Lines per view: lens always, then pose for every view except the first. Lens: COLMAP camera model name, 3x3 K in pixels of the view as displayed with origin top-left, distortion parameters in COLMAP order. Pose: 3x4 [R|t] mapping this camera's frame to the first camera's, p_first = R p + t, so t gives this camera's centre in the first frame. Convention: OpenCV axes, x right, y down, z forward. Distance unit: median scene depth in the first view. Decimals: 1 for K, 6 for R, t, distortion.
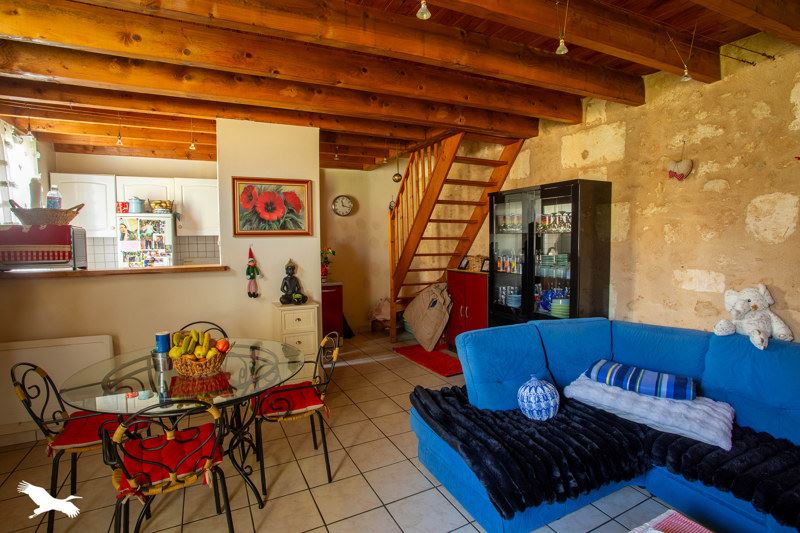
lens RADIAL K [[395.9, 0, 398.4], [0, 395.9, 264.7], [0, 0, 1]] dist [-0.000371, 0.000033]
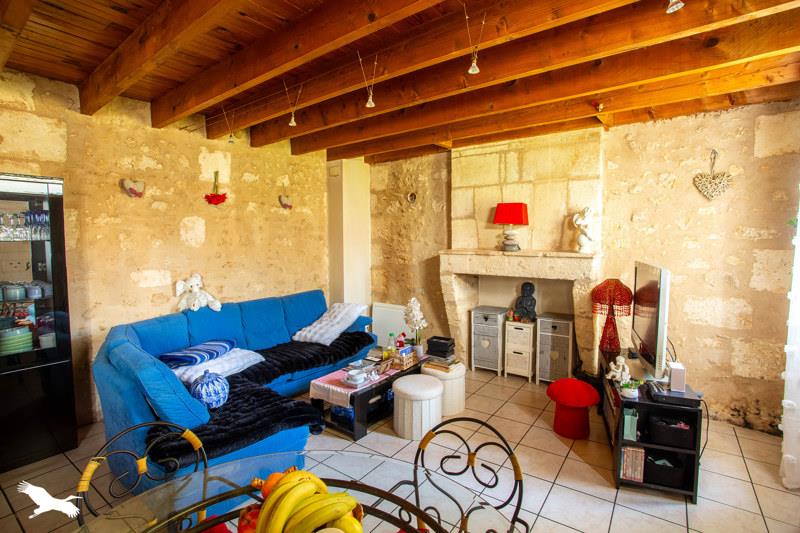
lens RADIAL K [[395.9, 0, 399.0], [0, 395.9, 265.8], [0, 0, 1]] dist [-0.000371, 0.000033]
pose [[-0.452705, -0.056870, 0.889845, -0.737285], [0.069667, 0.992657, 0.098884, -0.071435], [-0.888934, 0.106758, -0.445419, 0.859622]]
